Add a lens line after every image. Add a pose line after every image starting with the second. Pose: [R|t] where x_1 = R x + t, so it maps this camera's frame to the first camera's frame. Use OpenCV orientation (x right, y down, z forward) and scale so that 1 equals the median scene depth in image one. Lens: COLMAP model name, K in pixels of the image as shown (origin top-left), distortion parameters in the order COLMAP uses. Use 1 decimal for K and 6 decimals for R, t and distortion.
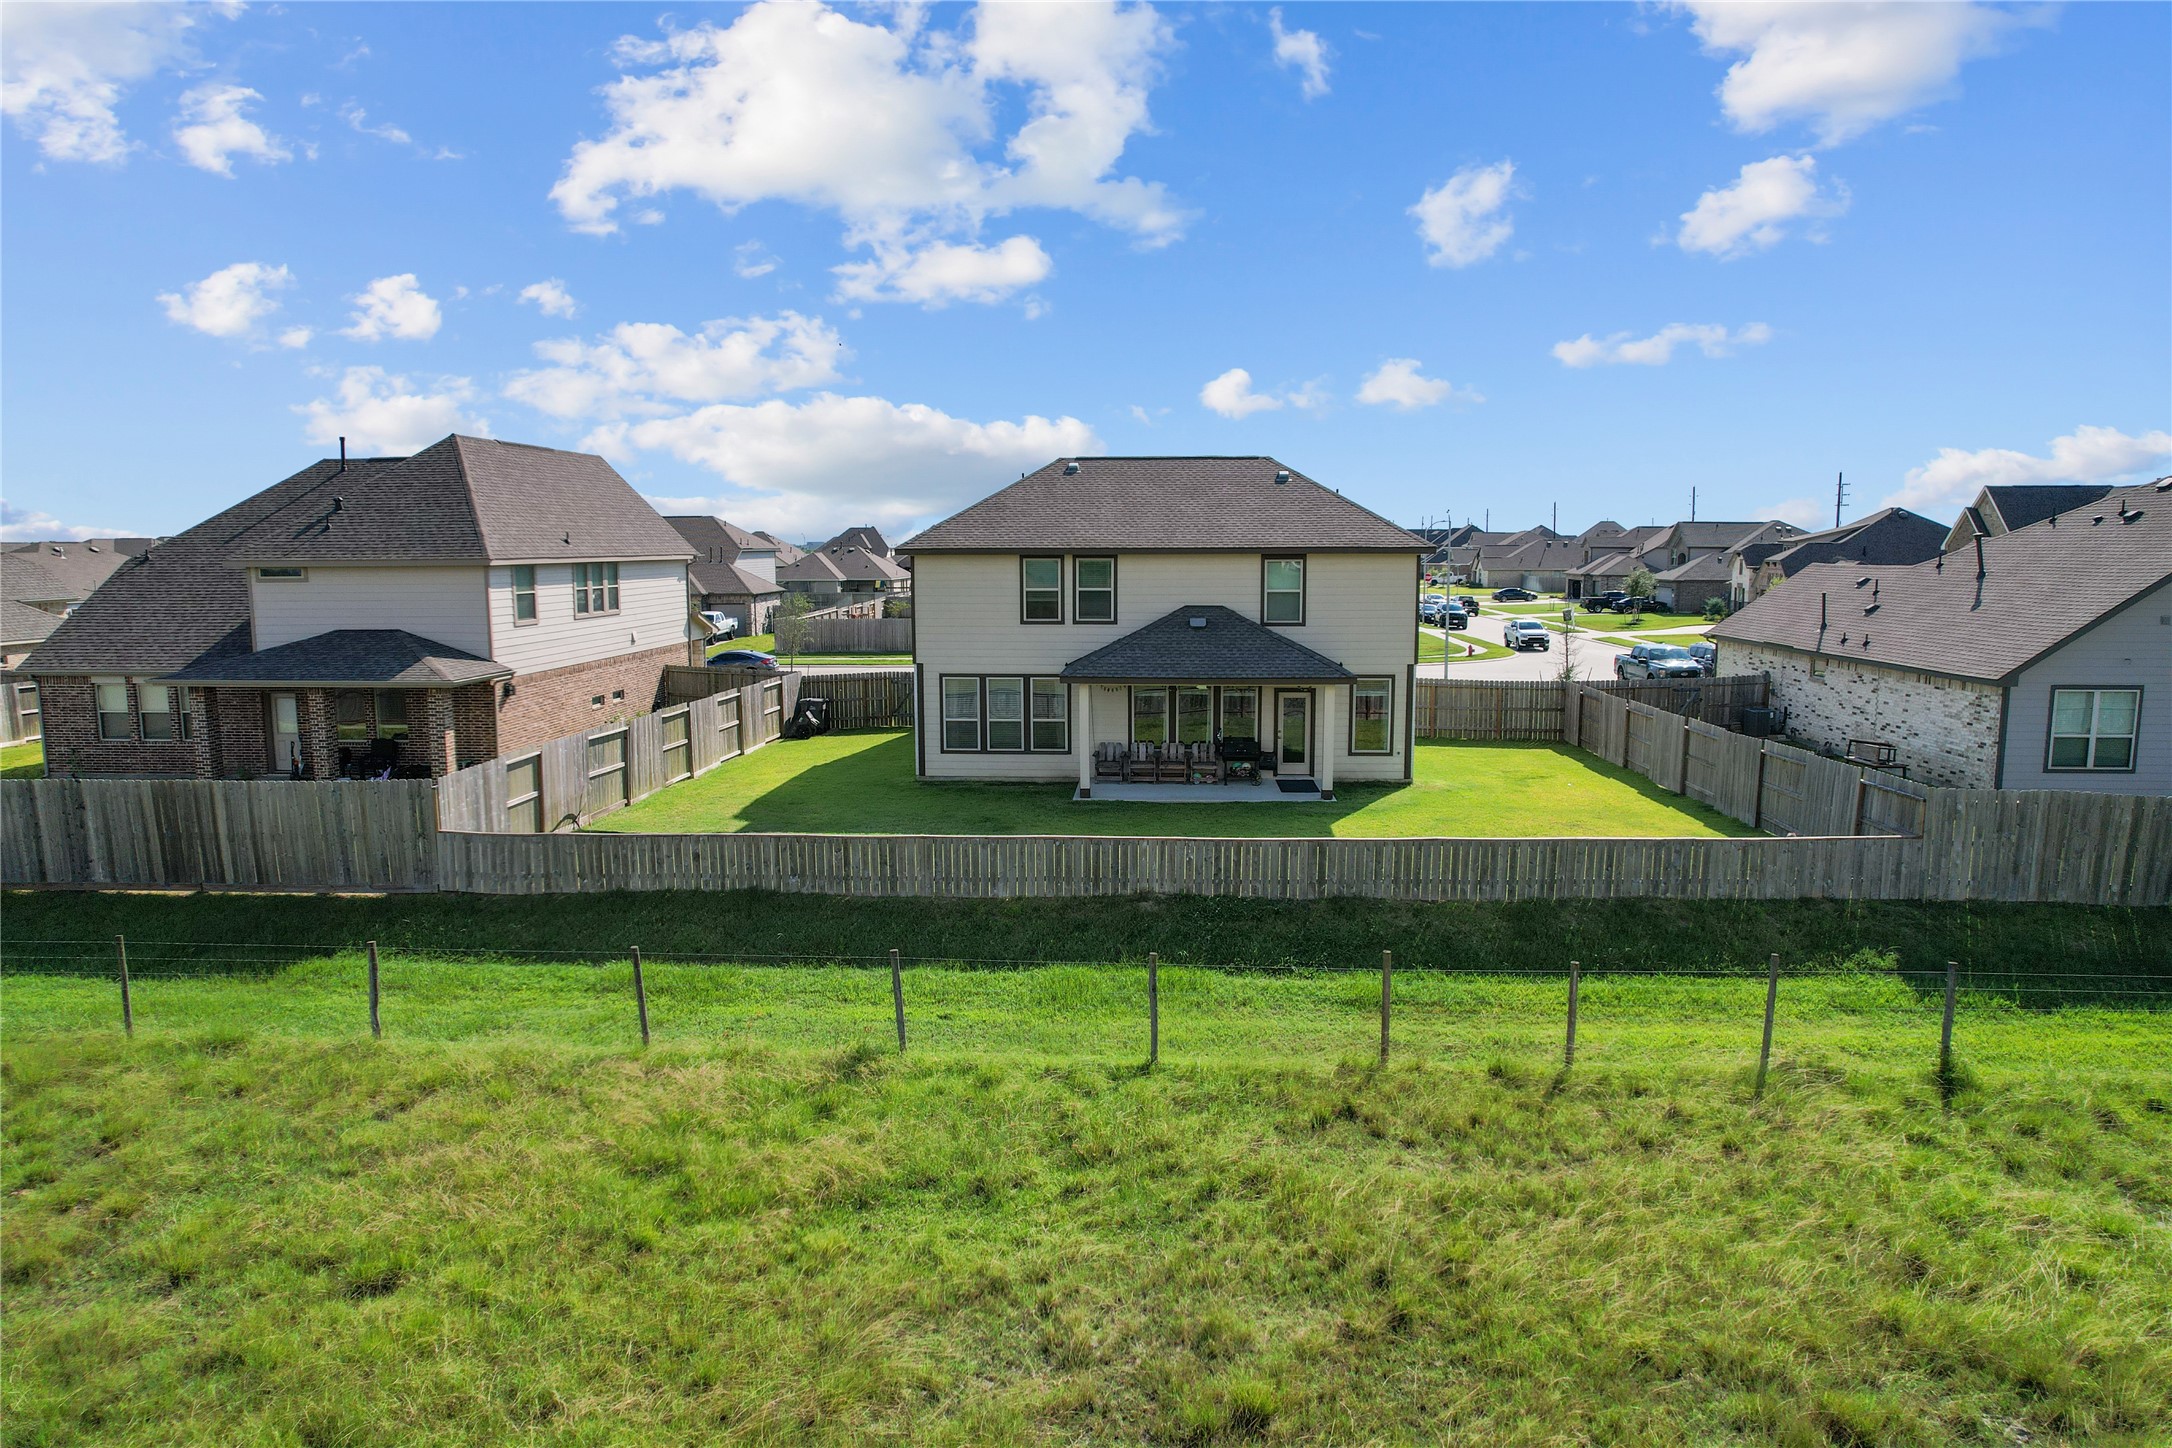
lens RADIAL K [[1378.0, 0, 1087.3], [0, 1378.0, 731.8], [0, 0, 1]] dist [-0.073418, 0.064367]
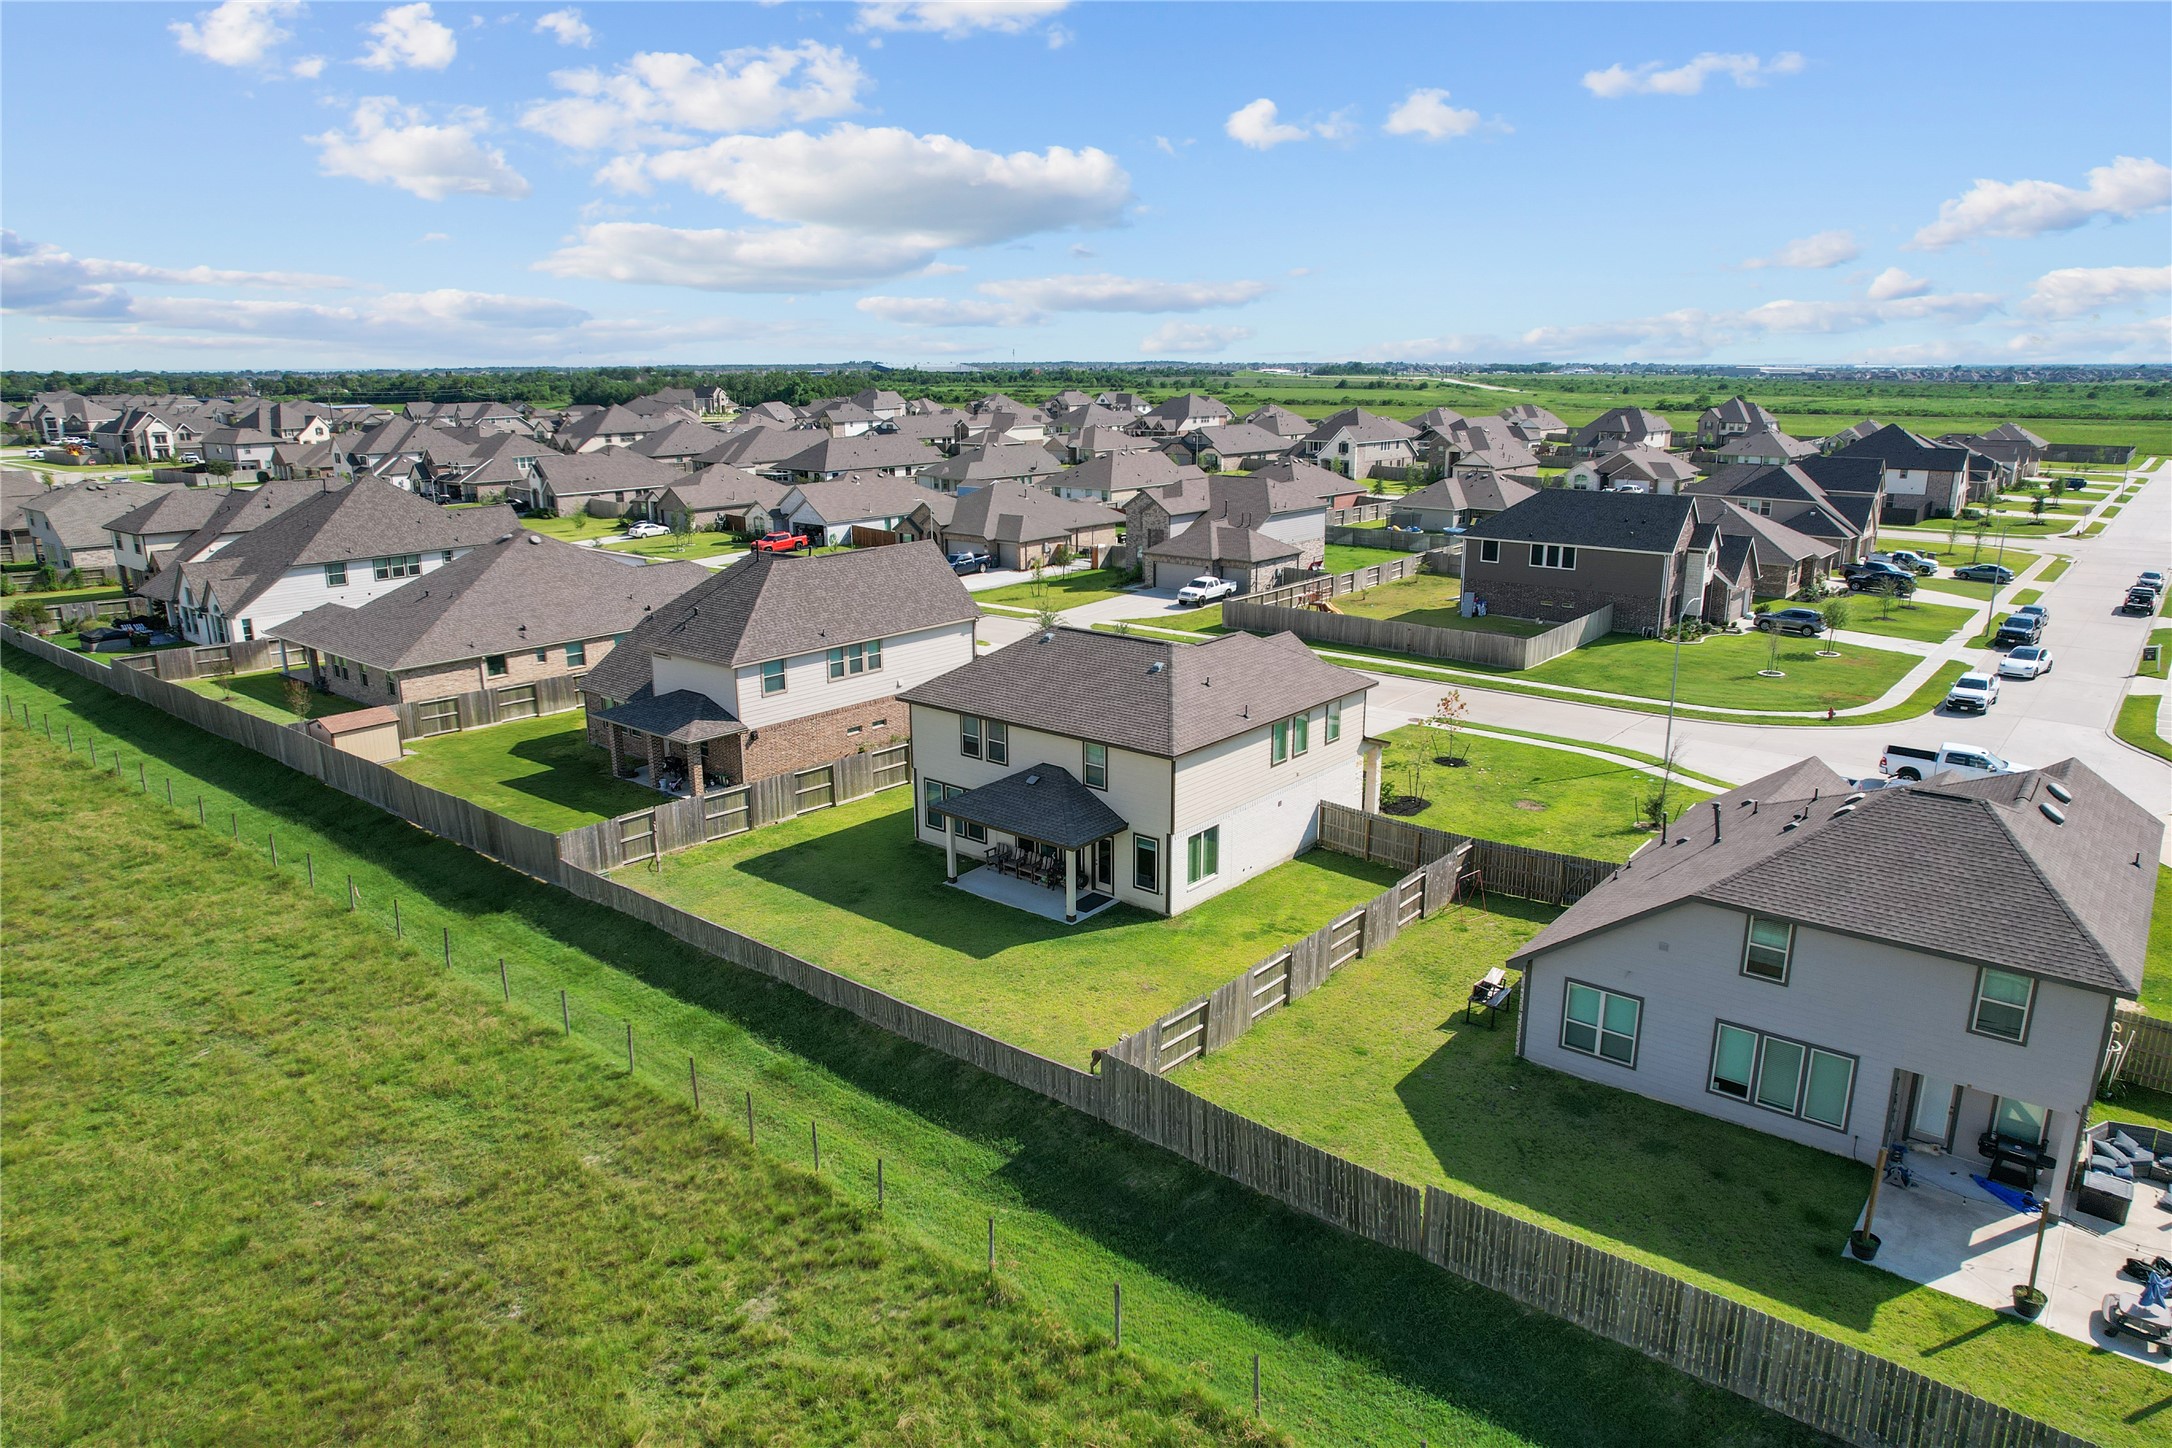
lens RADIAL K [[1378.0, 0, 1087.3], [0, 1378.0, 731.8], [0, 0, 1]] dist [-0.073418, 0.064367]
pose [[0.808301, 0.149762, -0.569404, 0.952349], [-0.076578, 0.985635, 0.150531, -0.354378], [0.583768, -0.078071, 0.808158, -0.132212]]
